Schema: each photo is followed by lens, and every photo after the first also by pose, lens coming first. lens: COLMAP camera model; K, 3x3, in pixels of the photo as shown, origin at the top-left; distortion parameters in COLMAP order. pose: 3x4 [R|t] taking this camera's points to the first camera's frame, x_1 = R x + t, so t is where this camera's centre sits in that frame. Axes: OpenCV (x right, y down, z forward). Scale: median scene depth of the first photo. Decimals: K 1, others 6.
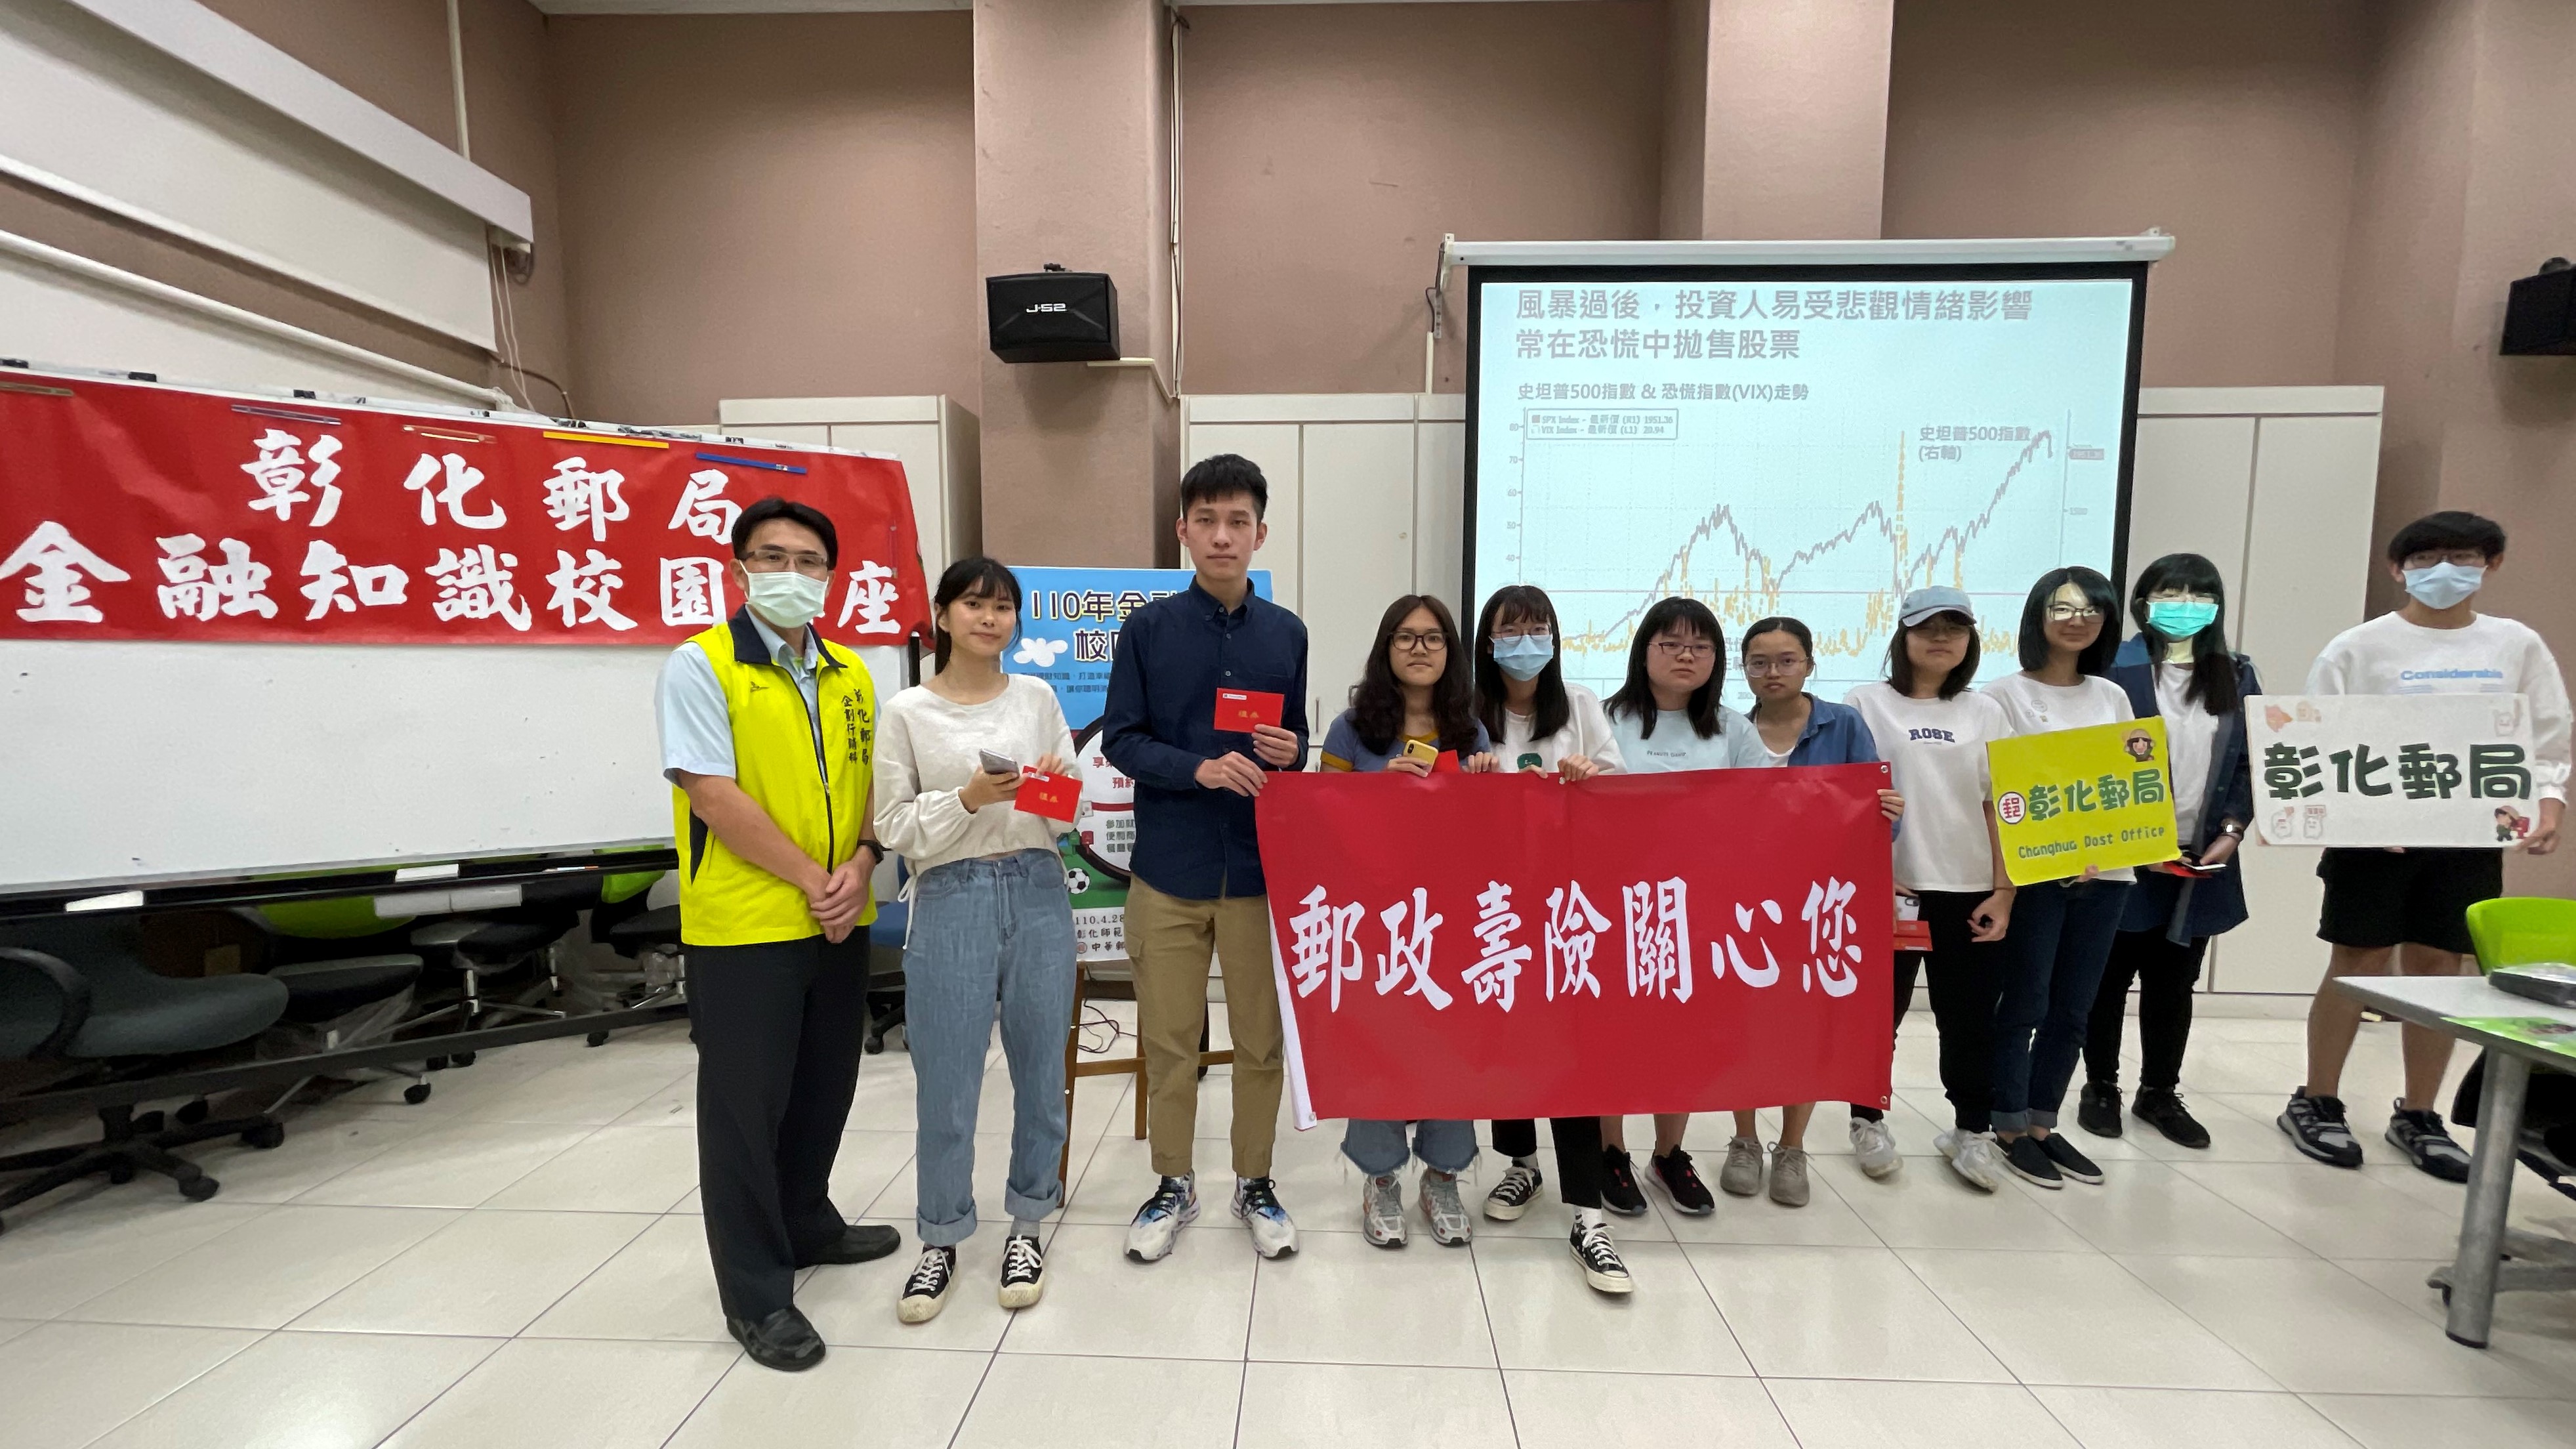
lens RADIAL K [[1081.0, 0, 1282.8], [0, 1081.0, 766.8], [0, 0, 1]] dist [-0.002590, 0.001030]
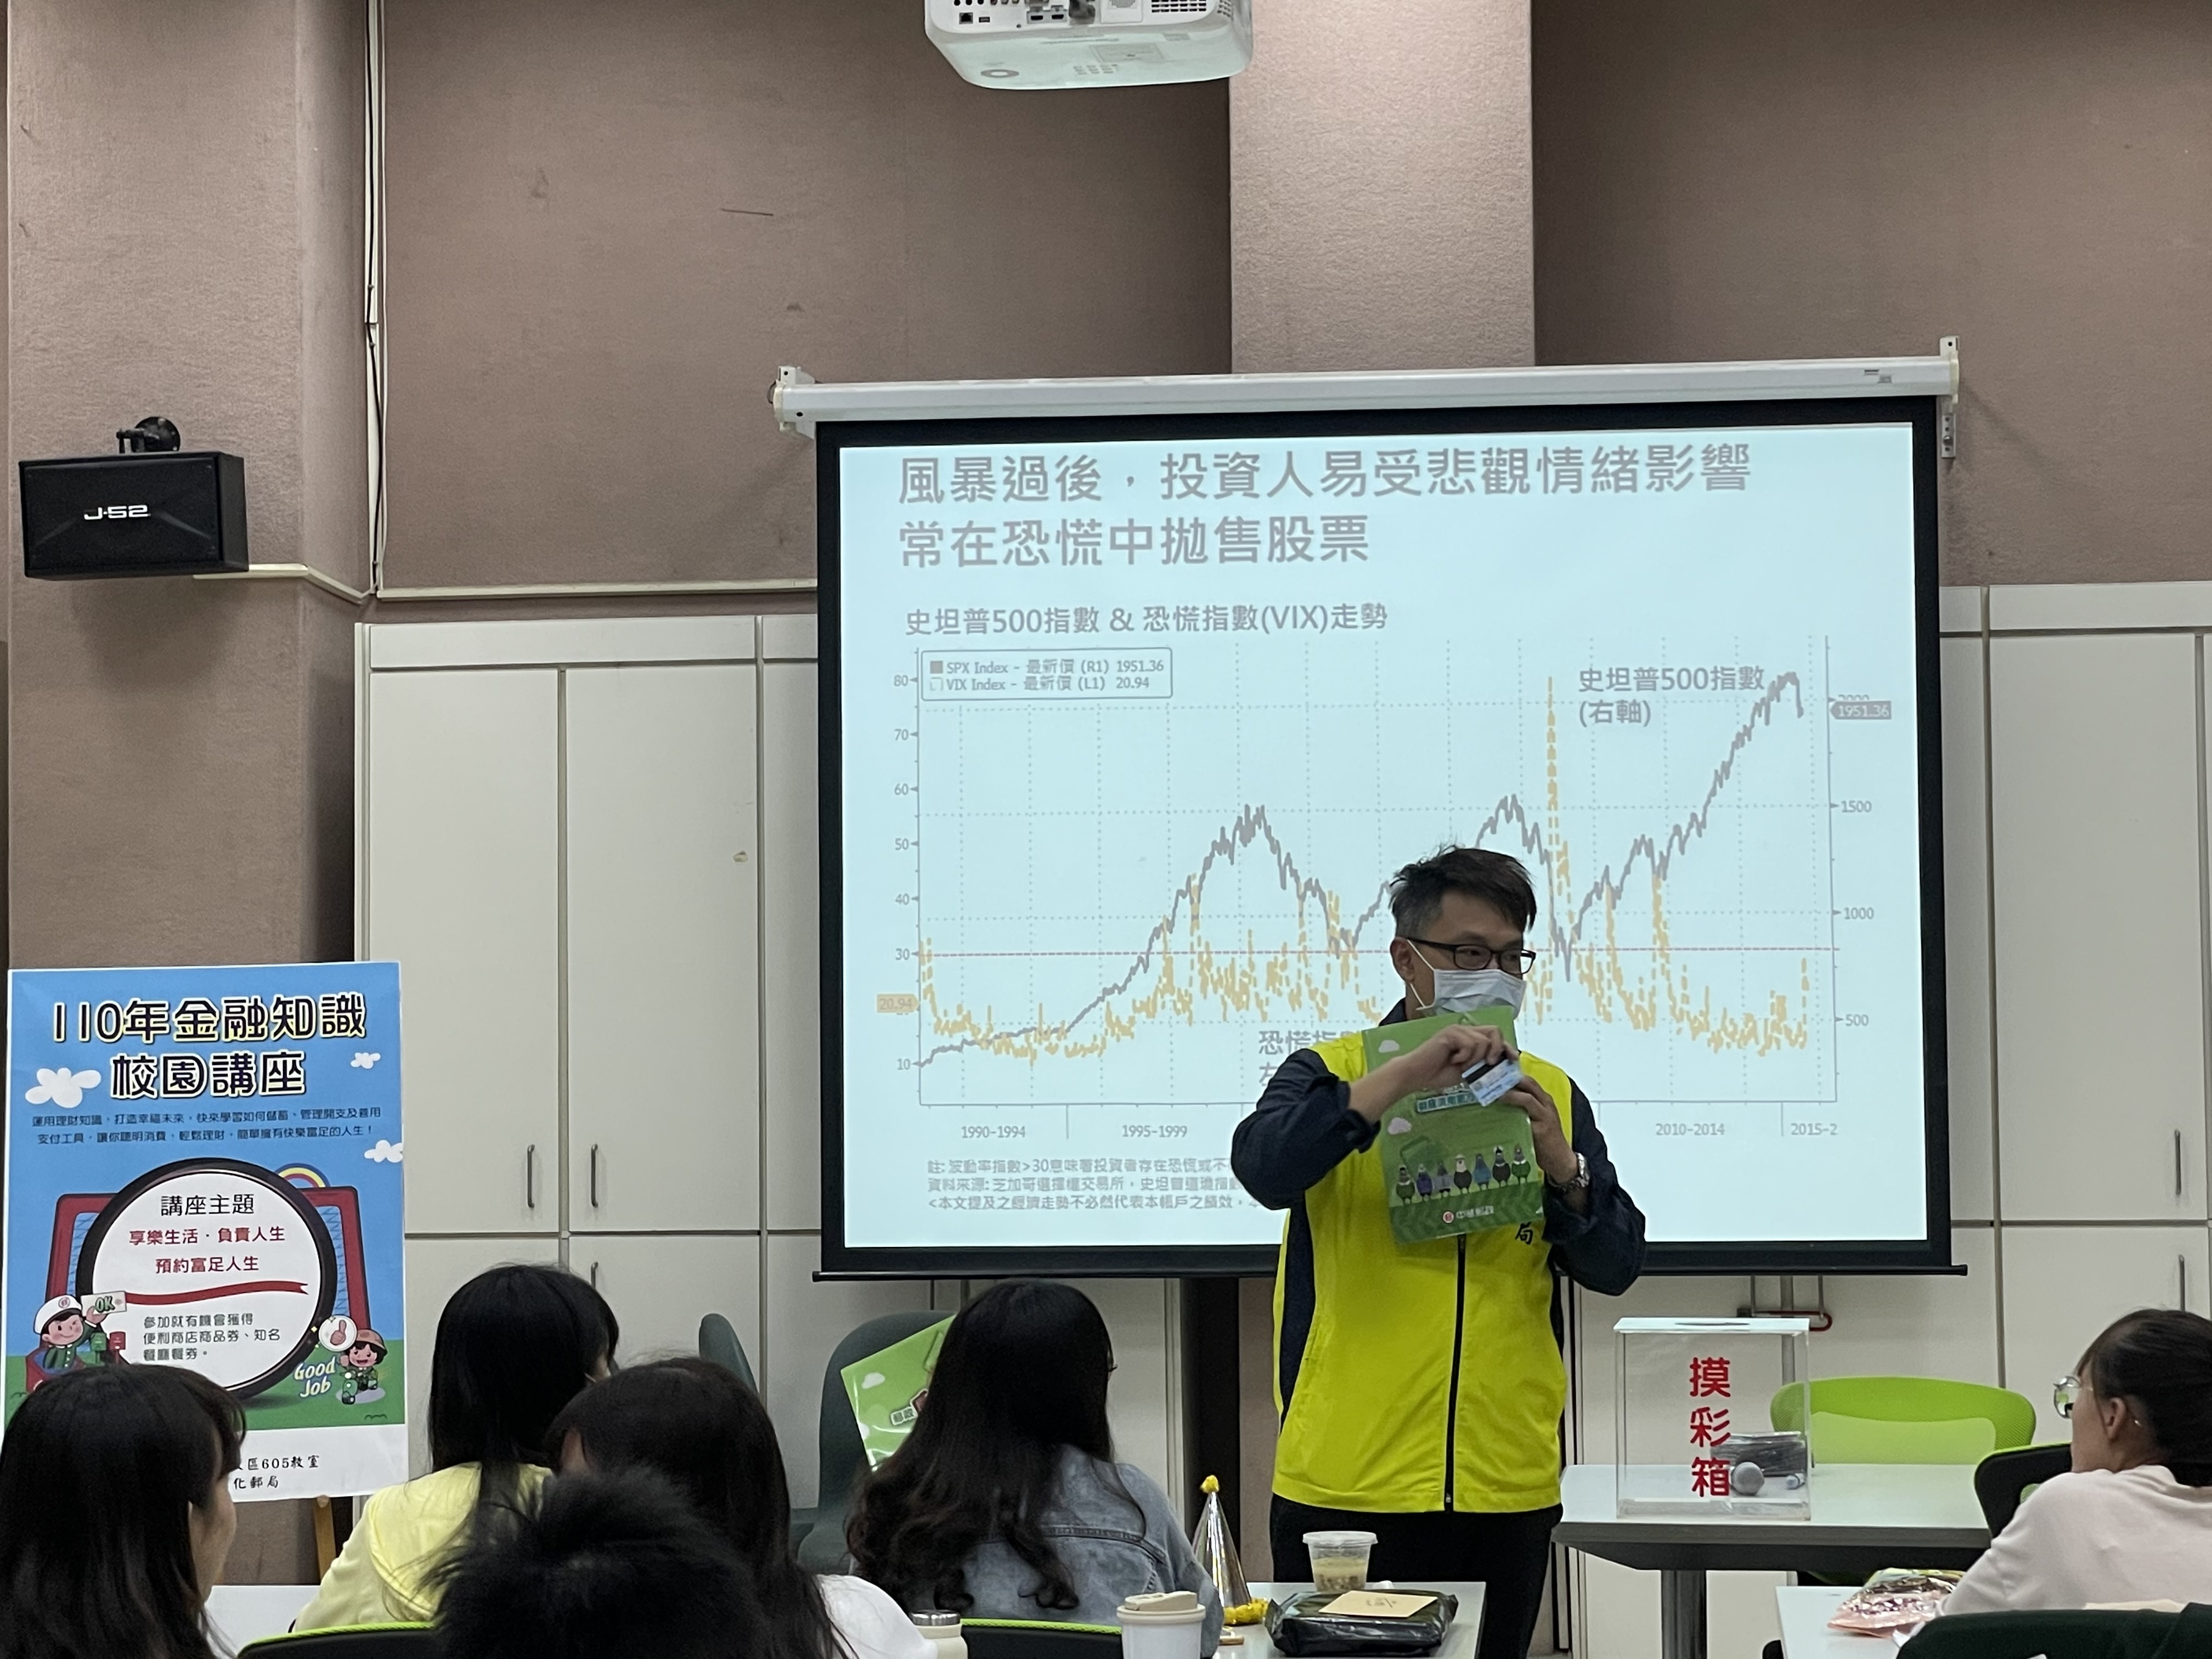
lens RADIAL K [[4794.6, 0, 1114.7], [0, 4794.6, 816.3], [0, 0, 1]] dist [0.127249, 0.000000]
pose [[0.997281, -0.018559, -0.071320, 0.520615], [0.008812, 0.990857, -0.134631, 0.113535], [0.073167, 0.133636, 0.988326, -1.584101]]
